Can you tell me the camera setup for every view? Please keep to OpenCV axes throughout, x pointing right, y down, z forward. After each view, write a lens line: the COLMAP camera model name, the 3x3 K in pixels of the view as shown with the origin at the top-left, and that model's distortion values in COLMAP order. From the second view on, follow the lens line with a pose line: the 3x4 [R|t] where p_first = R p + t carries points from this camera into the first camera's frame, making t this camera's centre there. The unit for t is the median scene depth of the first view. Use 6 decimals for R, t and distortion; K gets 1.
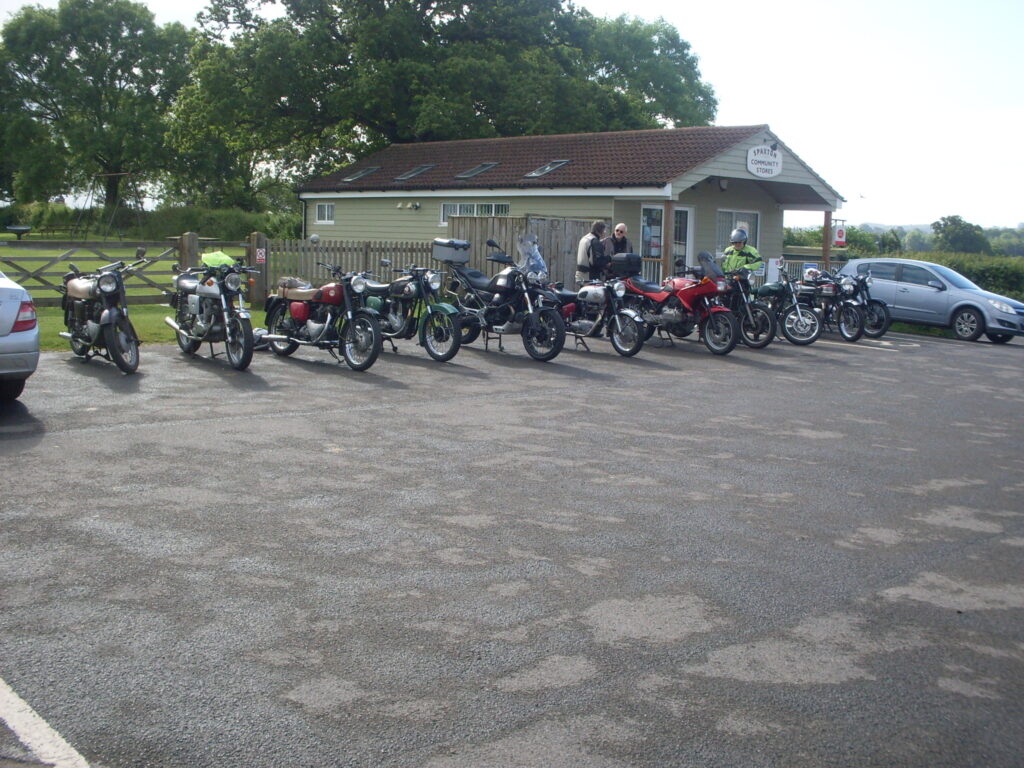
lens RADIAL K [[1241.8, 0, 512.0], [0, 1241.8, 384.0], [0, 0, 1]] dist [-0.025001, -0.038520]
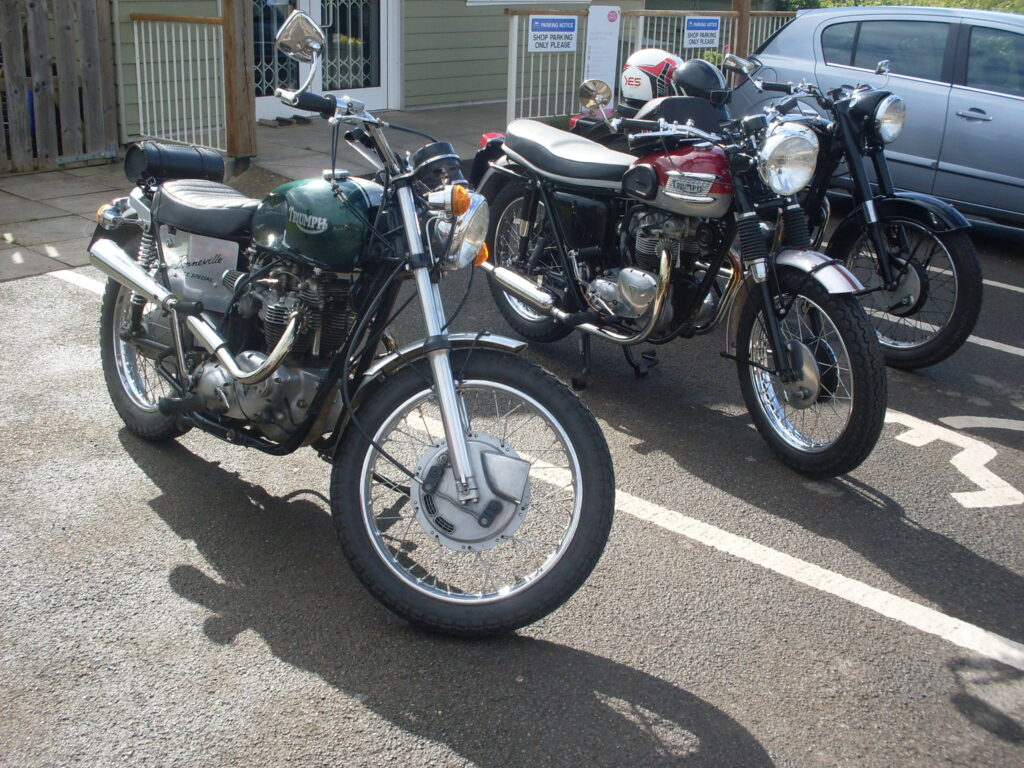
lens RADIAL K [[1241.8, 0, 512.0], [0, 1241.8, 384.0], [0, 0, 1]] dist [-0.025001, -0.038520]
pose [[0.998689, -0.016781, 0.048369, 0.219143], [0.006950, 0.980450, 0.196645, -0.083805], [-0.050723, -0.196051, 0.979281, 0.814684]]
